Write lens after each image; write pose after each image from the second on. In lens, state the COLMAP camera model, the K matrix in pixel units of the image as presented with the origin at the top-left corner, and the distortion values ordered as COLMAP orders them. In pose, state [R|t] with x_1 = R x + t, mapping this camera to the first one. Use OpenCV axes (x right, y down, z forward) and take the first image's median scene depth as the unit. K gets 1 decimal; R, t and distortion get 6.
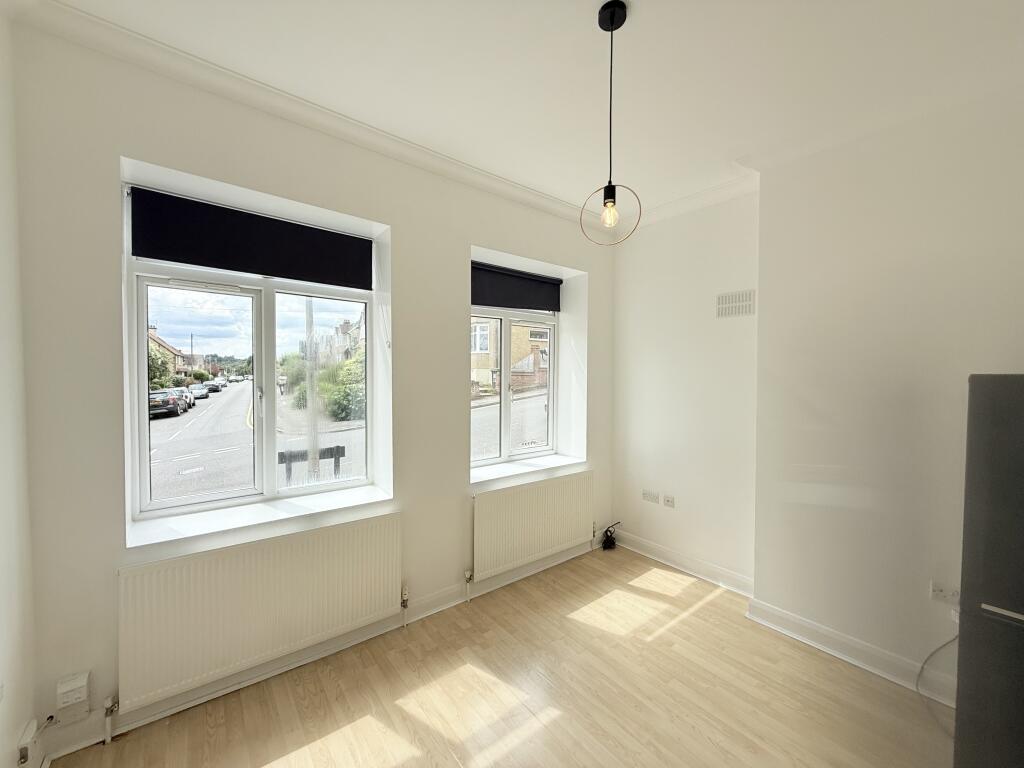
lens RADIAL K [[404.3, 0, 509.7], [0, 404.3, 384.9], [0, 0, 1]] dist [-0.004023, 0.000210]
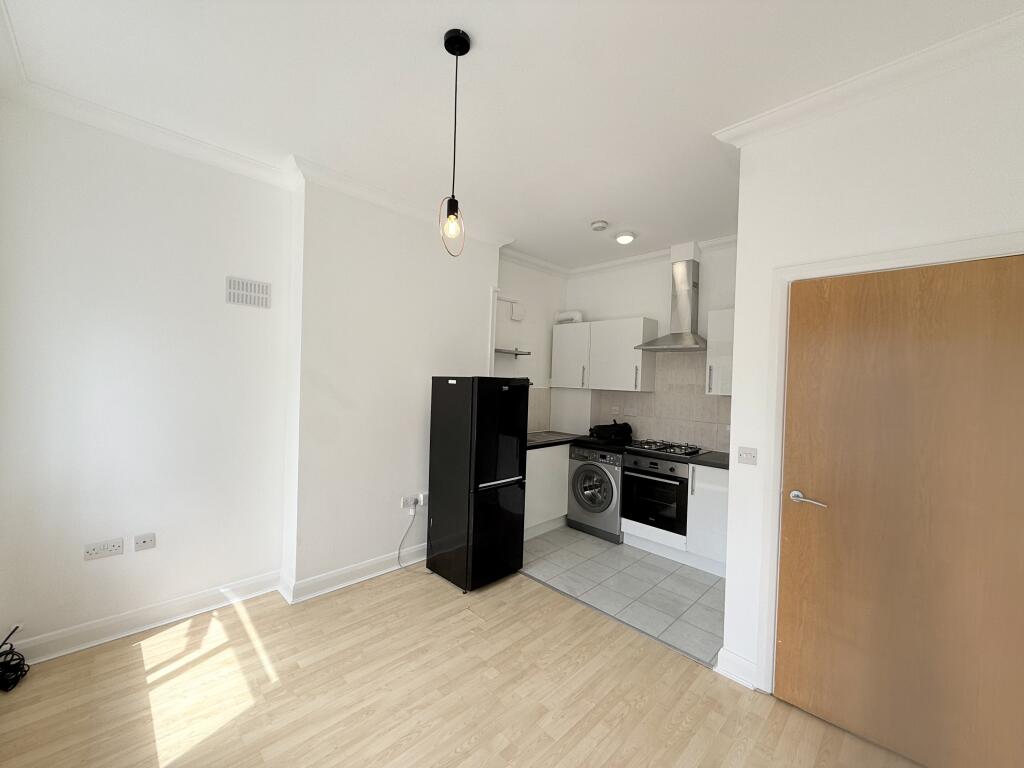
lens RADIAL K [[404.3, 0, 507.2], [0, 404.3, 388.5], [0, 0, 1]] dist [-0.004023, 0.000210]
pose [[-0.114775, -0.025658, 0.993060, -0.516772], [-0.009967, 0.999646, 0.024676, -0.010126], [-0.993342, -0.007065, -0.114990, 0.604165]]
